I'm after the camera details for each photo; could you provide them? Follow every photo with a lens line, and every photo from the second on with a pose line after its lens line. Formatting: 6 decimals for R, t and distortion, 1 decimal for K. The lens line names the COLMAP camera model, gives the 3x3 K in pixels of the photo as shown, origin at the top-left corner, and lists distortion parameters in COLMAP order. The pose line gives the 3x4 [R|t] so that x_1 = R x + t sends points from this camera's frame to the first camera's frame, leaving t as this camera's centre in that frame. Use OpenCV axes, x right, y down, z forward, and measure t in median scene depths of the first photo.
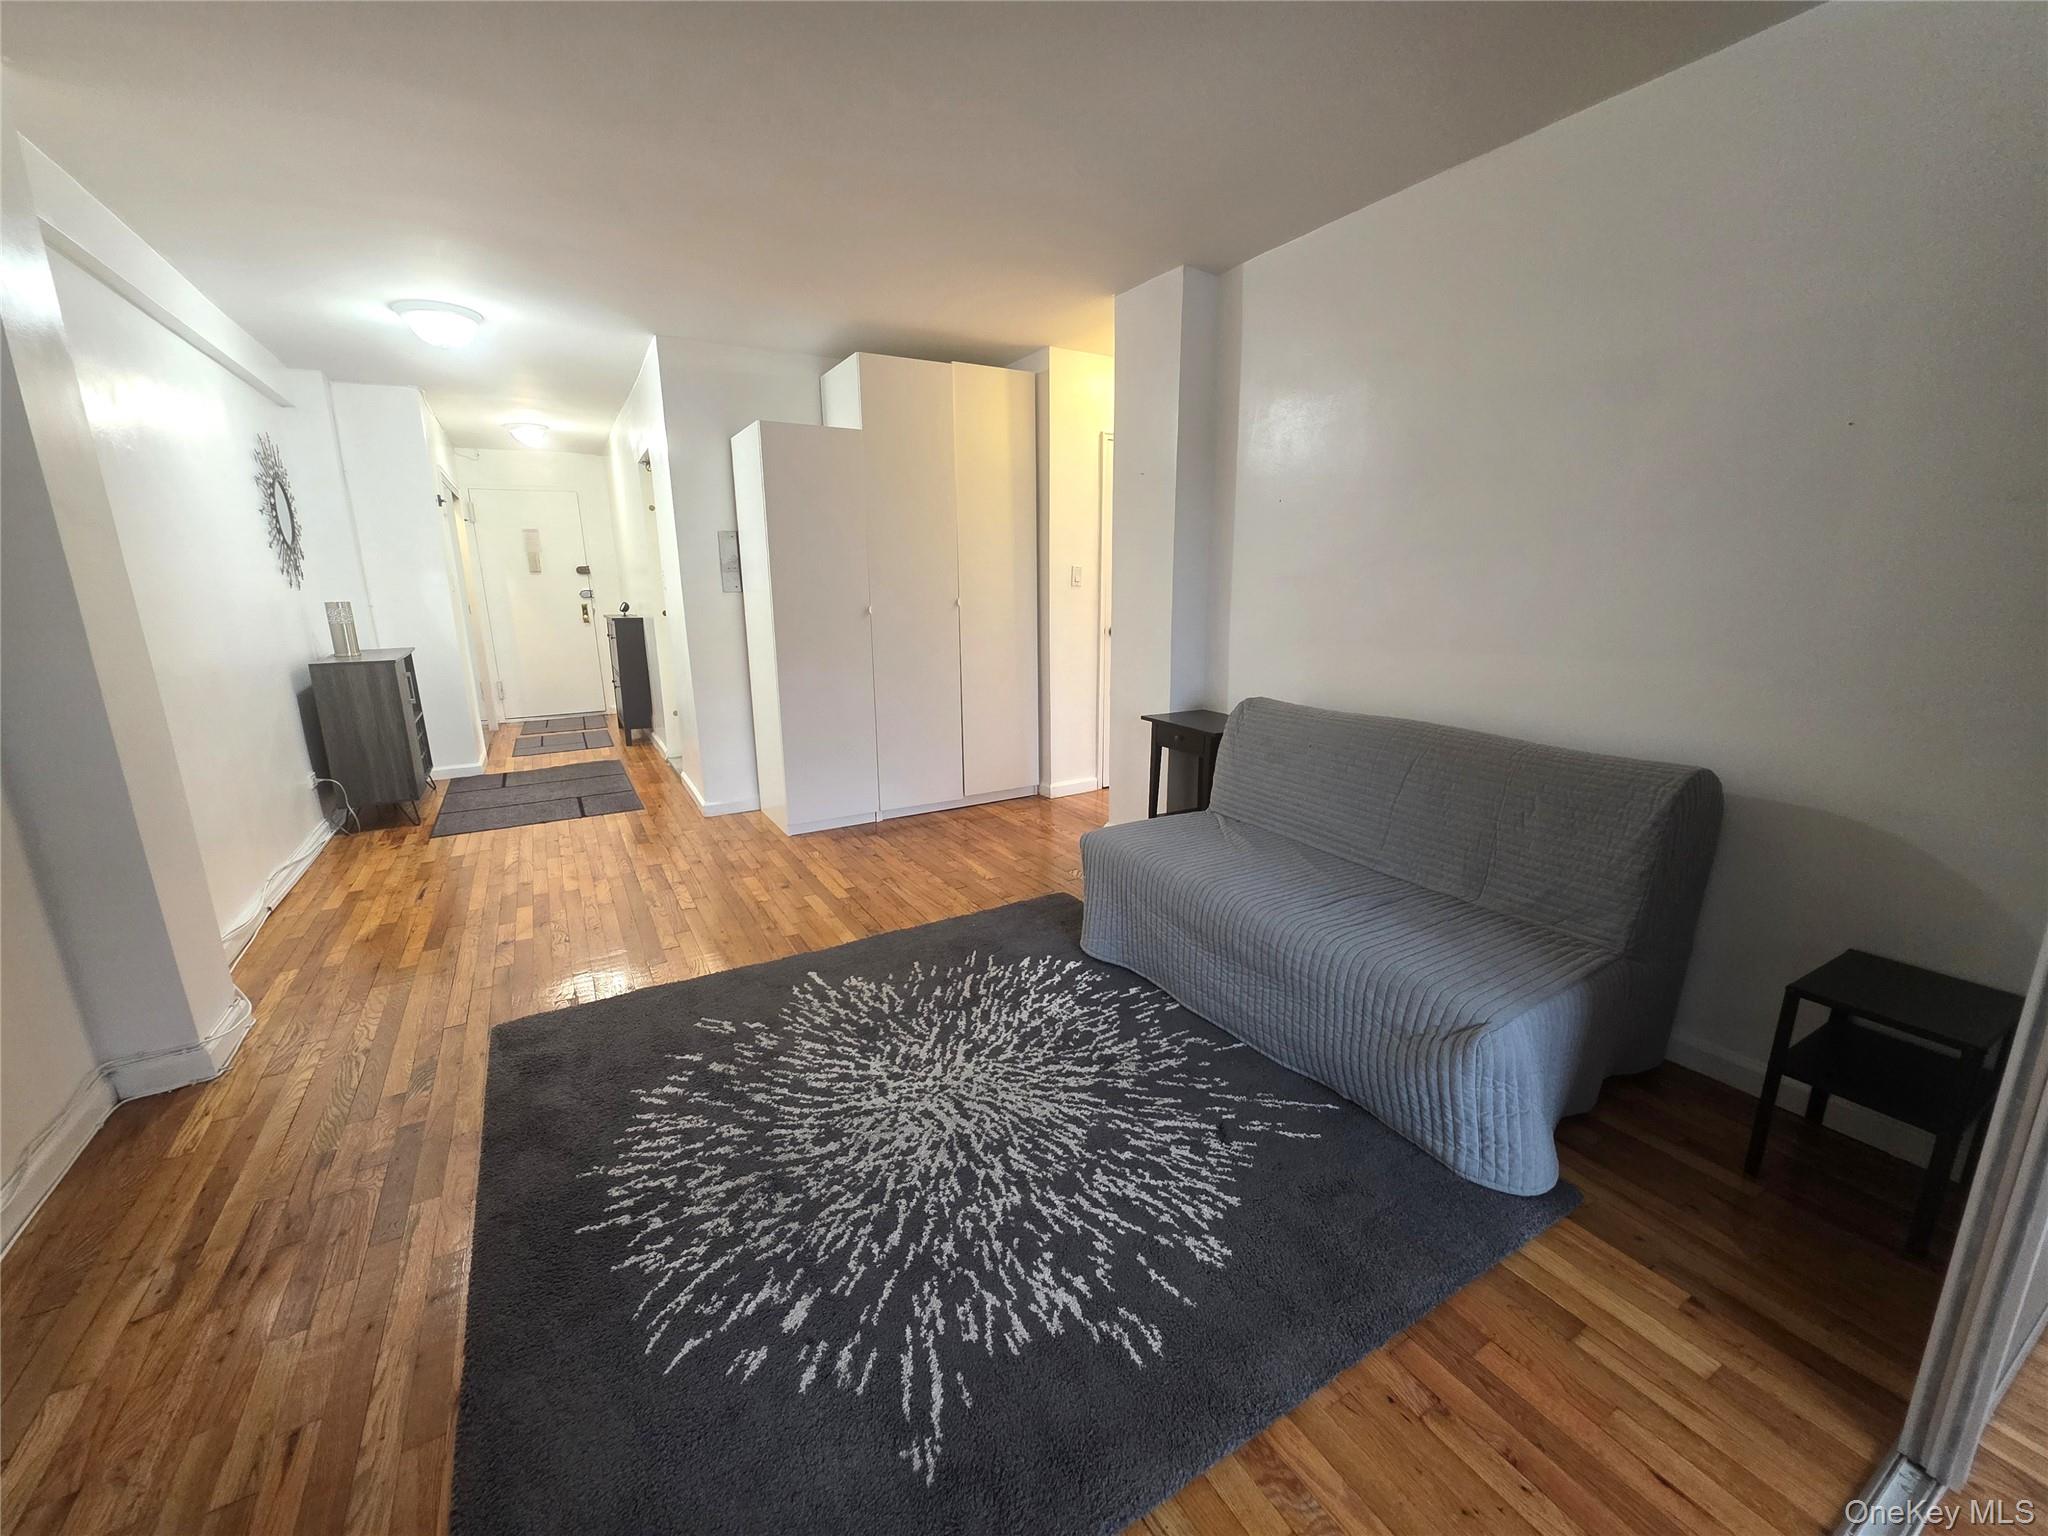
lens RADIAL K [[833.3, 0, 1024.0], [0, 833.3, 768.0], [0, 0, 1]] dist [-0.000288, 0.000172]
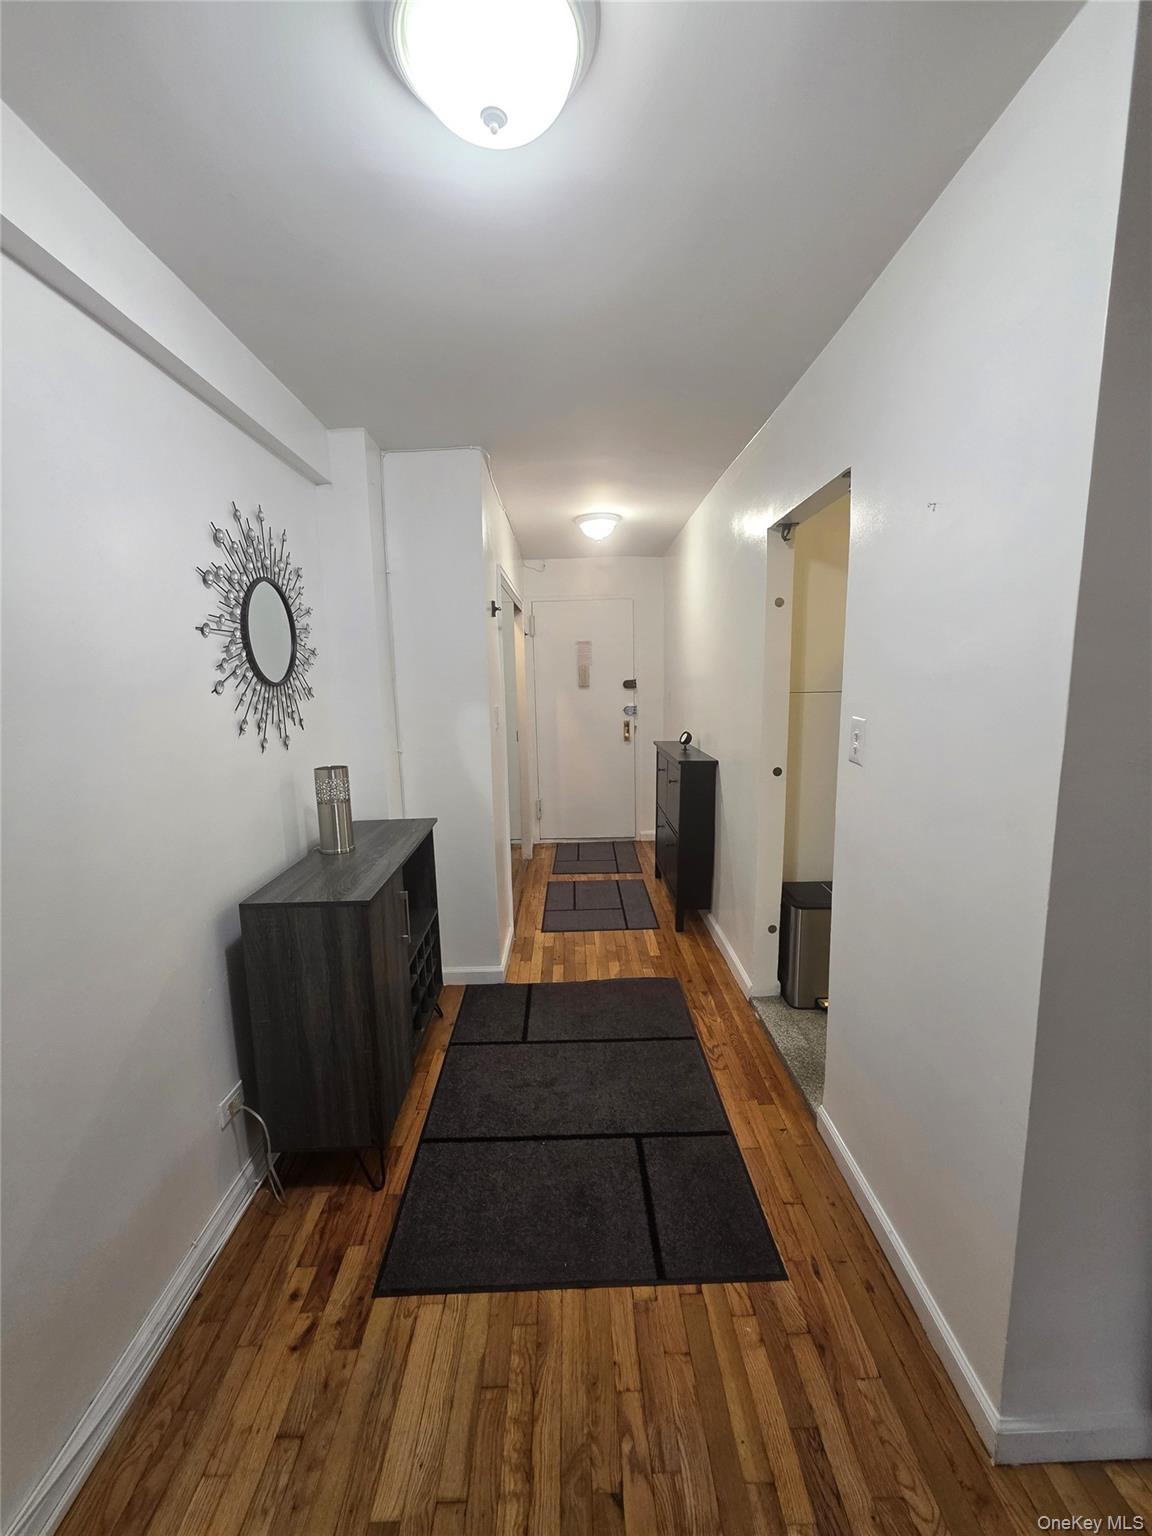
lens RADIAL K [[614.3, 0, 576.0], [0, 614.3, 768.0], [0, 0, 1]] dist [-0.001648, -0.000076]
pose [[0.874964, 0.070665, -0.479004, -0.360128], [-0.100375, 0.994274, -0.036668, -0.165267], [0.473670, 0.080163, 0.877047, 0.559191]]
